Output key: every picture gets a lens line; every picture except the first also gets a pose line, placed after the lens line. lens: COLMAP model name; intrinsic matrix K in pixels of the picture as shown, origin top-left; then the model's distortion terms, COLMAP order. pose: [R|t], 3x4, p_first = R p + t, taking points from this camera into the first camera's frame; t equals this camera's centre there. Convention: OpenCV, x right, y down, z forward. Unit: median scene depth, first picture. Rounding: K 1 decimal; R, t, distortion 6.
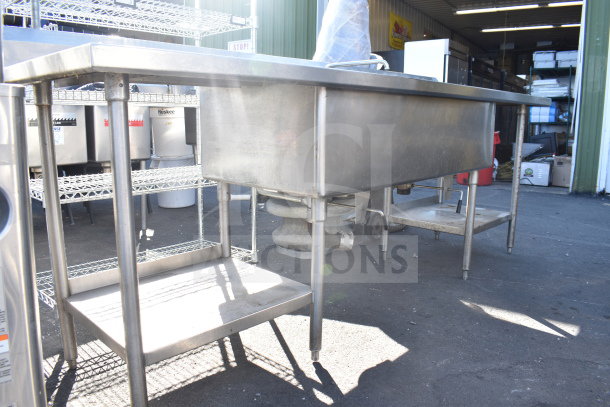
lens RADIAL K [[471.0, 0, 305.0], [0, 471.0, 203.5], [0, 0, 1]] dist [-0.094959, 0.012019]
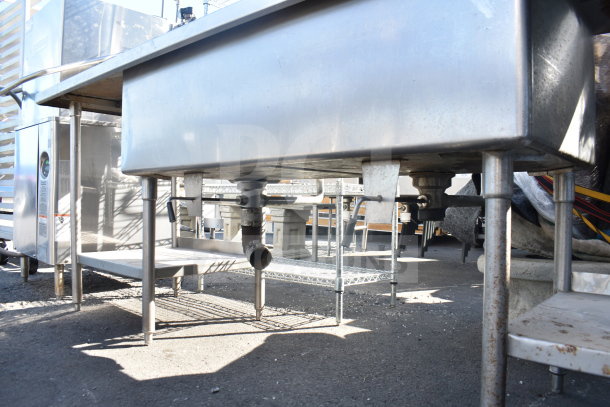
lens RADIAL K [[471.0, 0, 305.0], [0, 471.0, 203.5], [0, 0, 1]] dist [-0.094959, 0.012019]
pose [[0.031215, -0.008853, -0.999473, 1.063674], [-0.189979, 0.981679, -0.014628, -0.007817], [0.981292, 0.190335, 0.028961, 1.292792]]
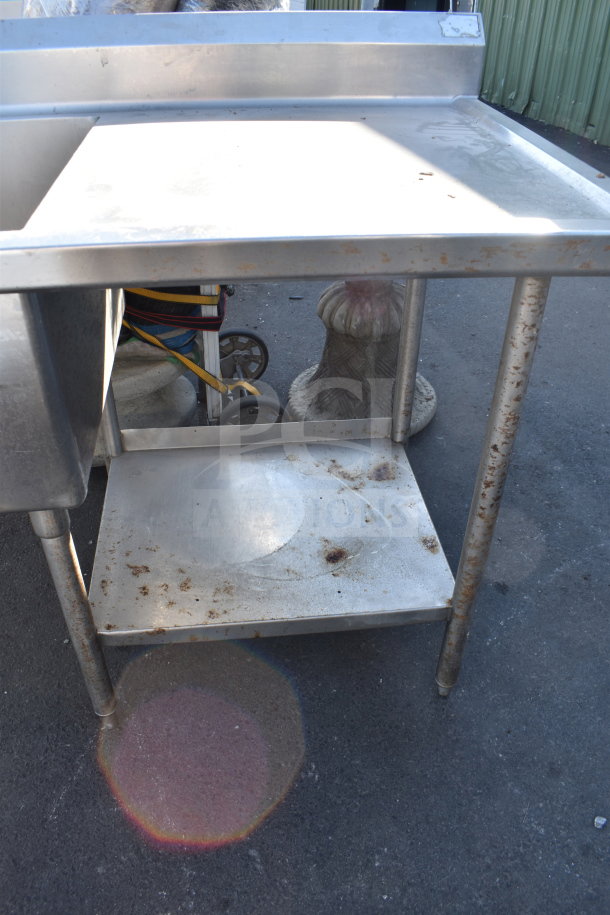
lens RADIAL K [[706.5, 0, 305.0], [0, 706.5, 457.5], [0, 0, 1]] dist [-0.094959, 0.012019]
pose [[0.764160, 0.382327, -0.519505, 1.035874], [-0.119979, 0.875595, 0.467908, -0.457190], [0.633770, -0.295227, 0.714966, 1.224399]]
